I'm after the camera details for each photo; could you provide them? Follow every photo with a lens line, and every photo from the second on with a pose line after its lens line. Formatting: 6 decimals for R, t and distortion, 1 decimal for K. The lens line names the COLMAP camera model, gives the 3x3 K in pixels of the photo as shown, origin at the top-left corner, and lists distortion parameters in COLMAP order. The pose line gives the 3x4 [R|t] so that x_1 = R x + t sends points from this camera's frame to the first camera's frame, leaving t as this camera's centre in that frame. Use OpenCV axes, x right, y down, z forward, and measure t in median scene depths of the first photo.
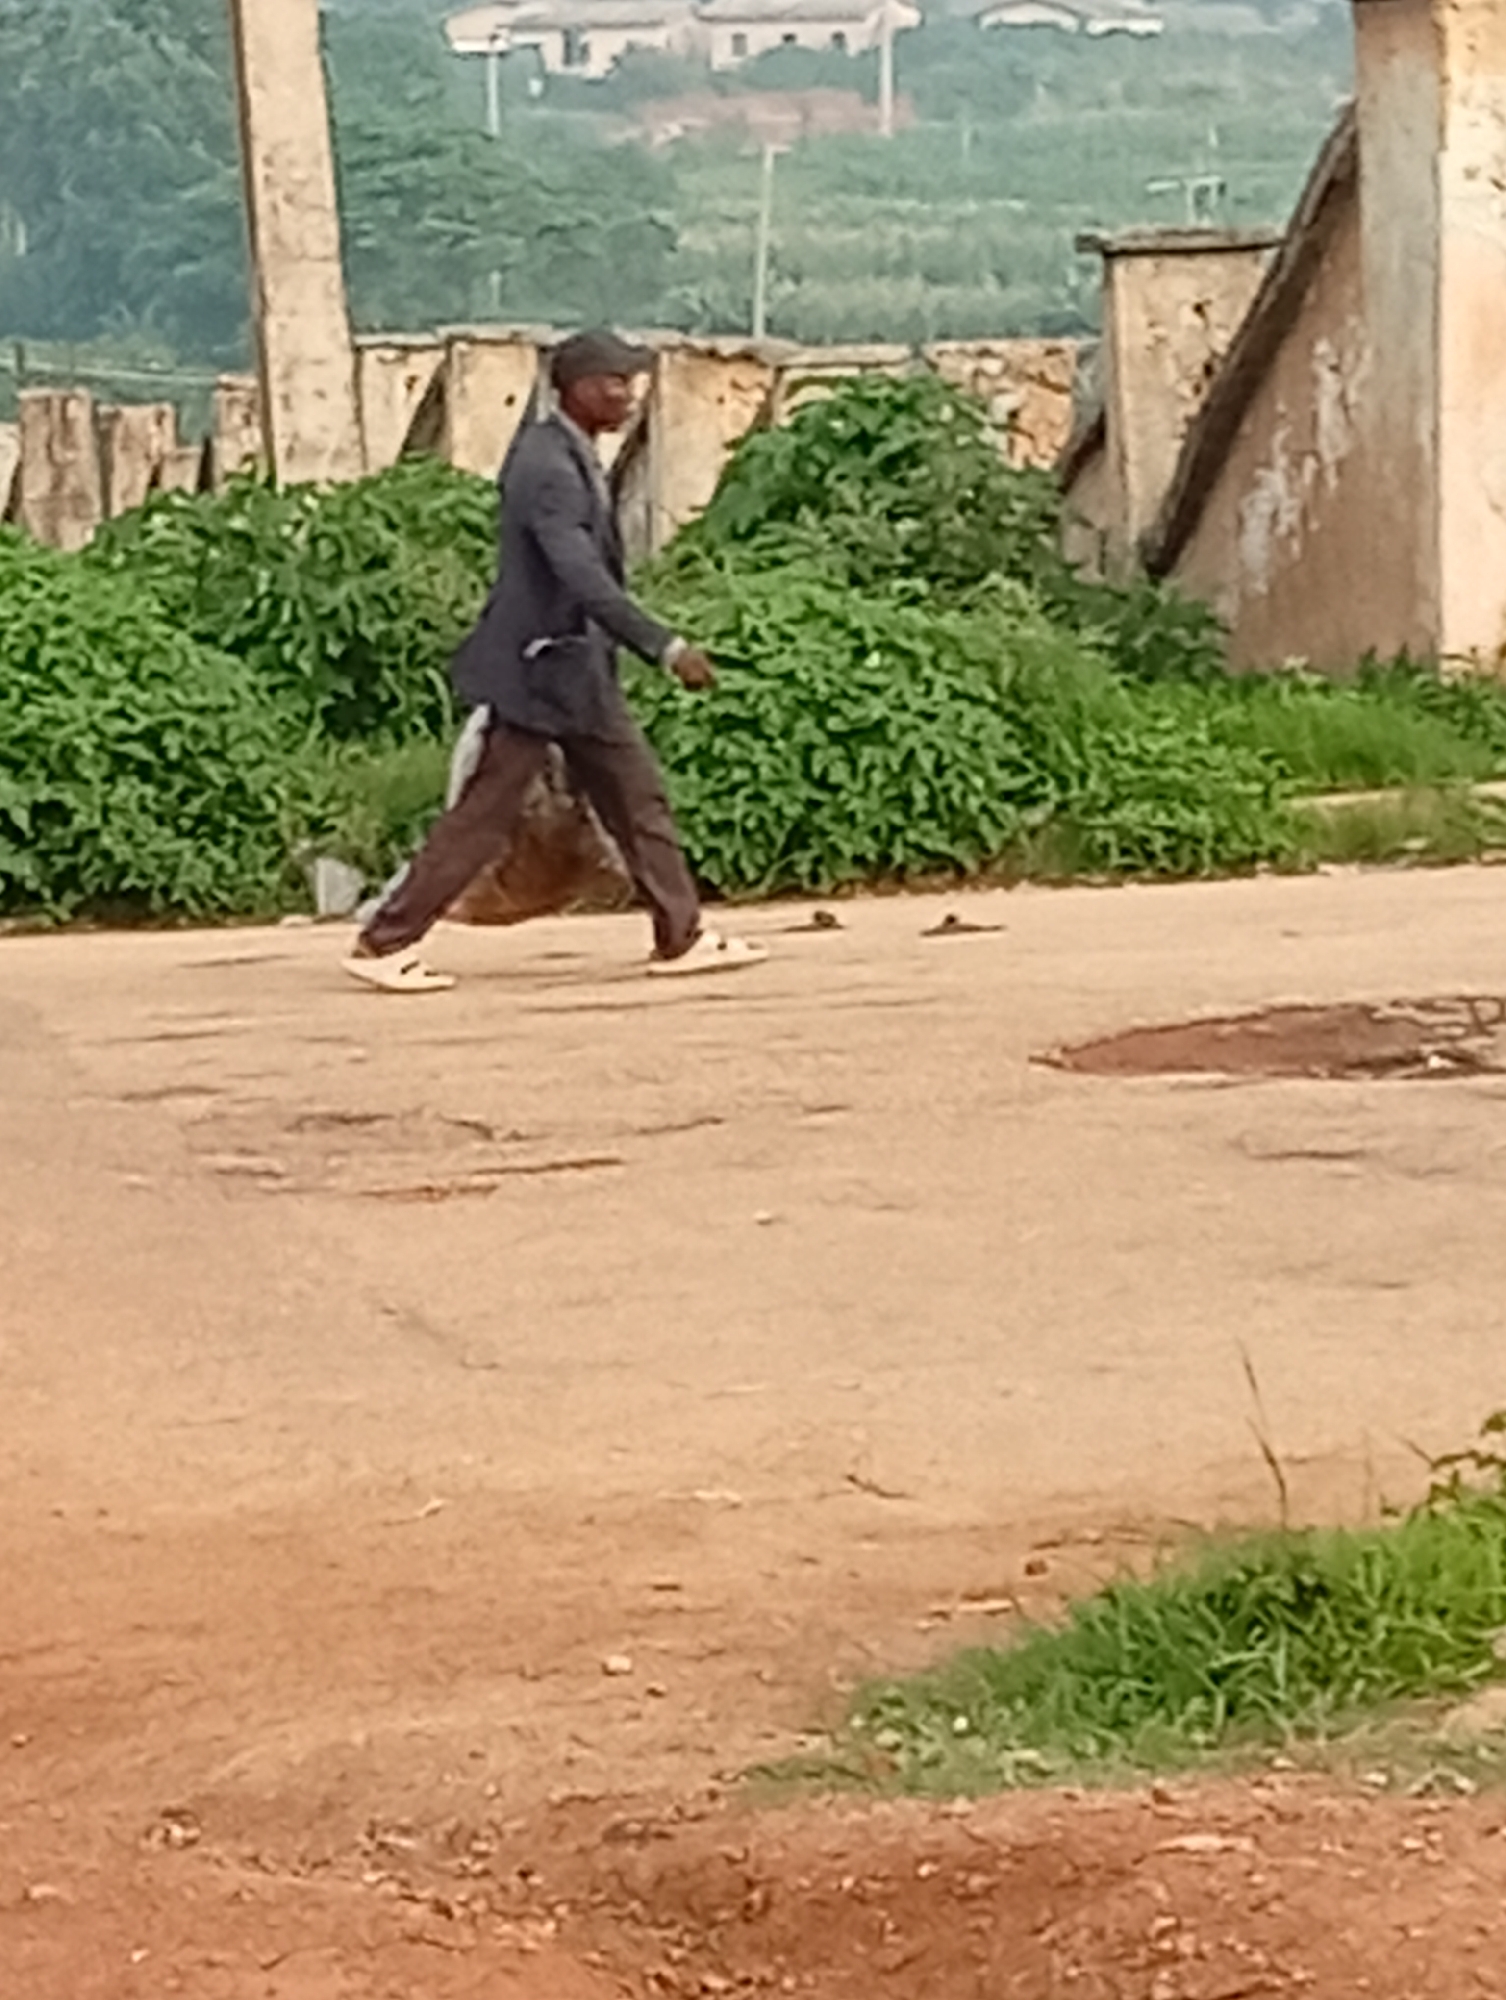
lens RADIAL K [[9756.4, 0, 753.0], [0, 9756.4, 1000.0], [0, 0, 1]] dist [0.243378, 0.779843]
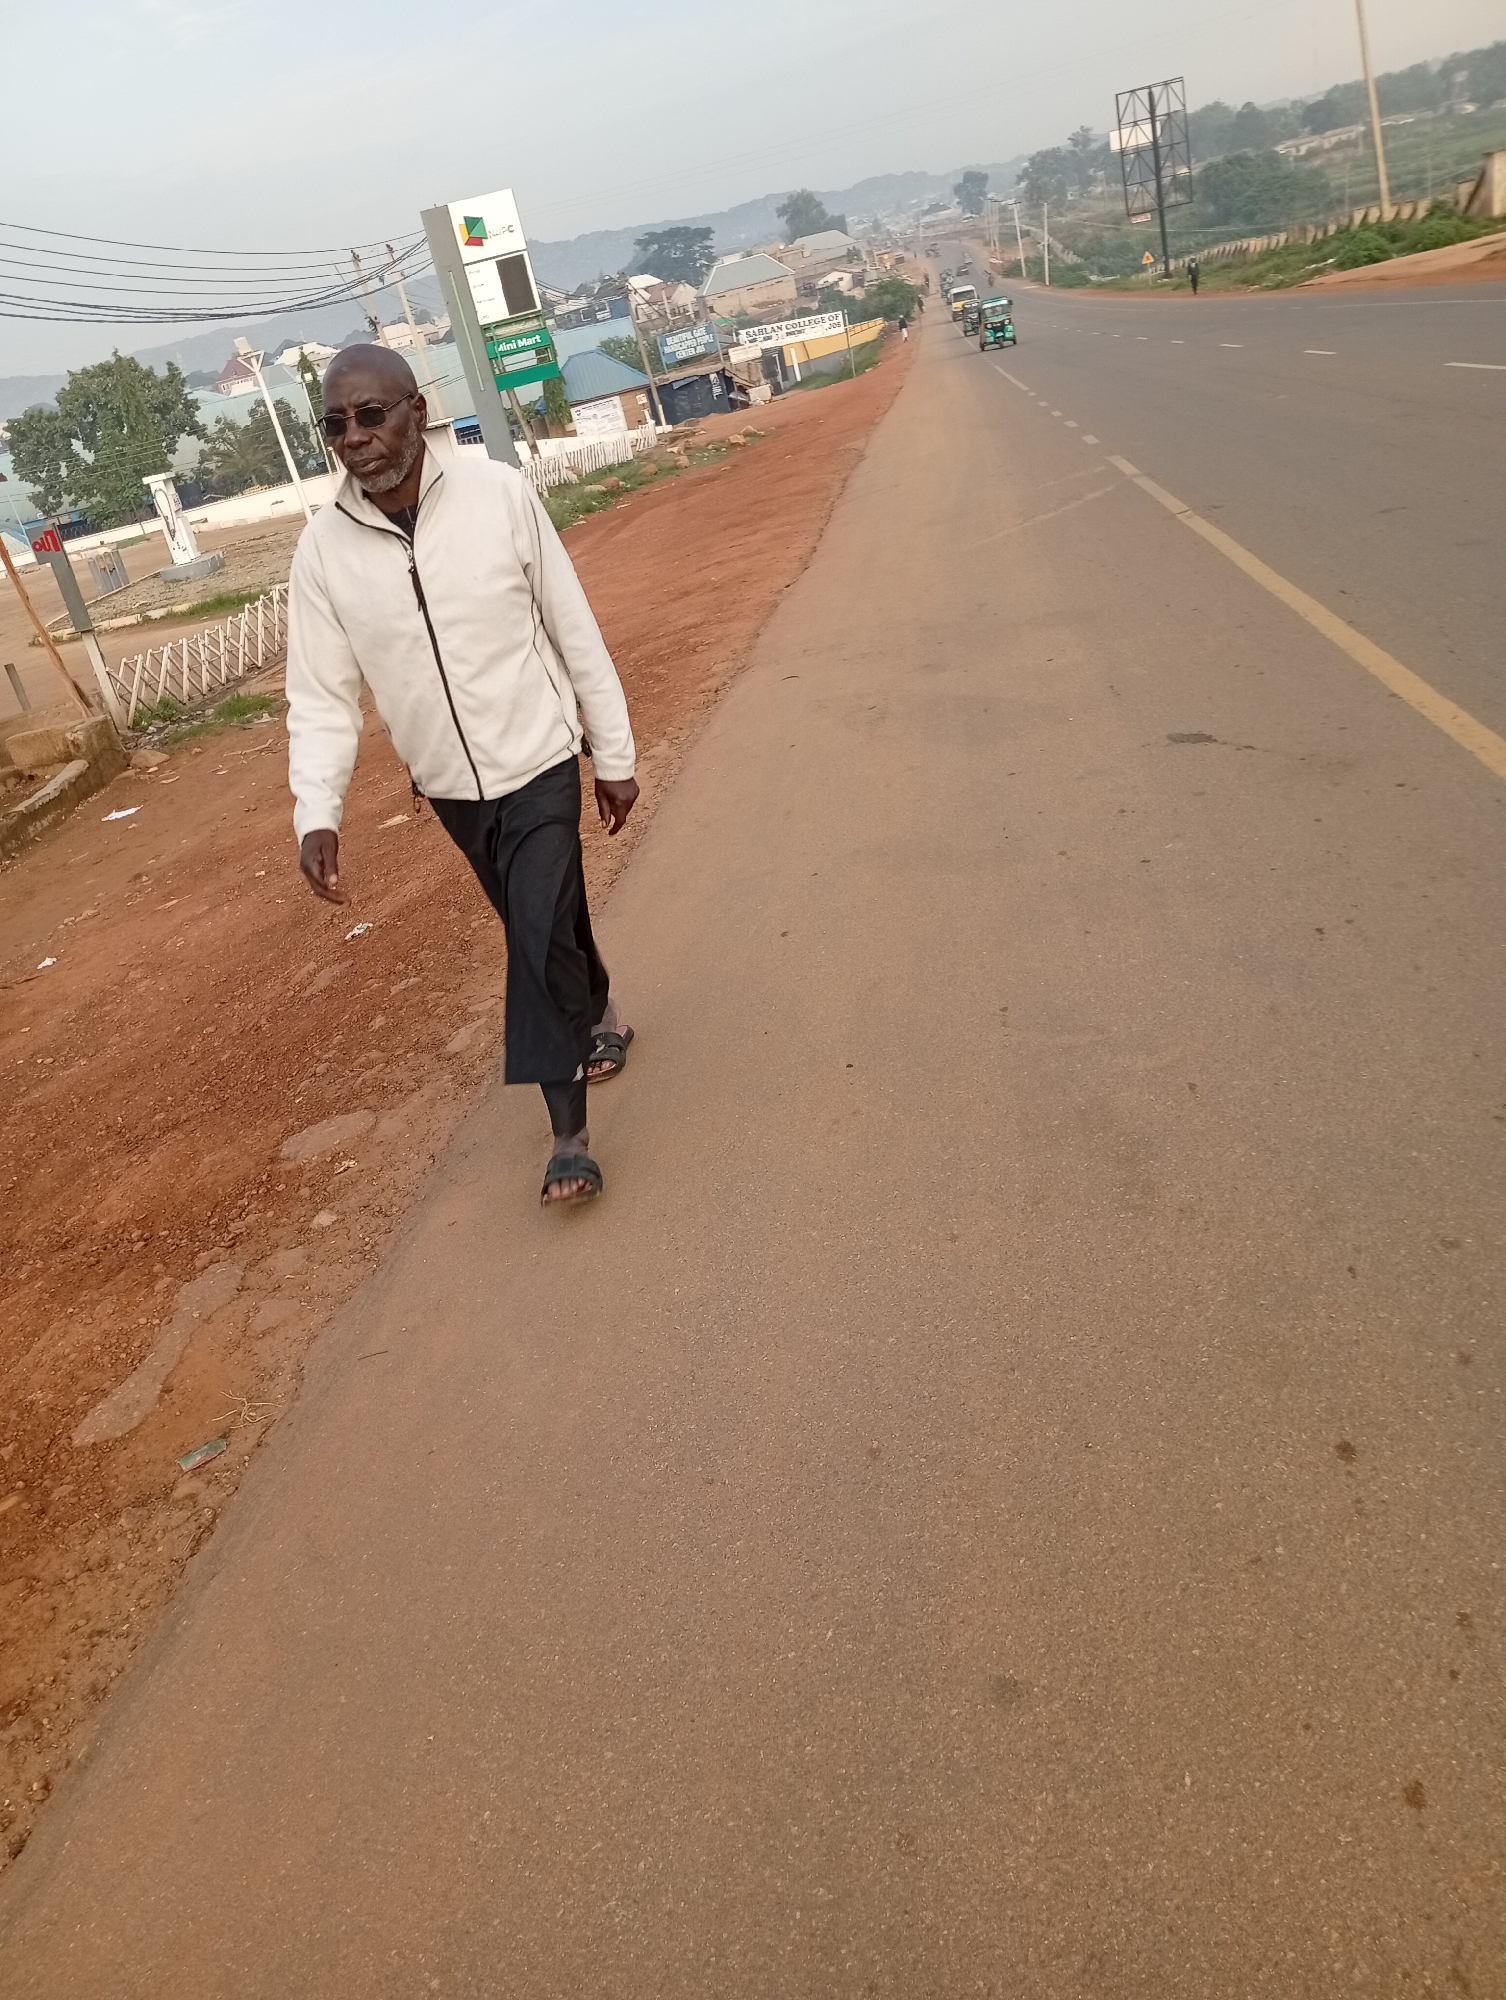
lens RADIAL K [[1649.5, 0, 753.0], [0, 1649.5, 1000.0], [0, 0, 1]] dist [-0.016280, 0.033592]
pose [[0.937276, -0.044660, -0.345715, -0.116920], [0.162014, 0.933944, 0.318592, 0.067144], [0.308650, -0.354619, 0.882598, -1.313835]]
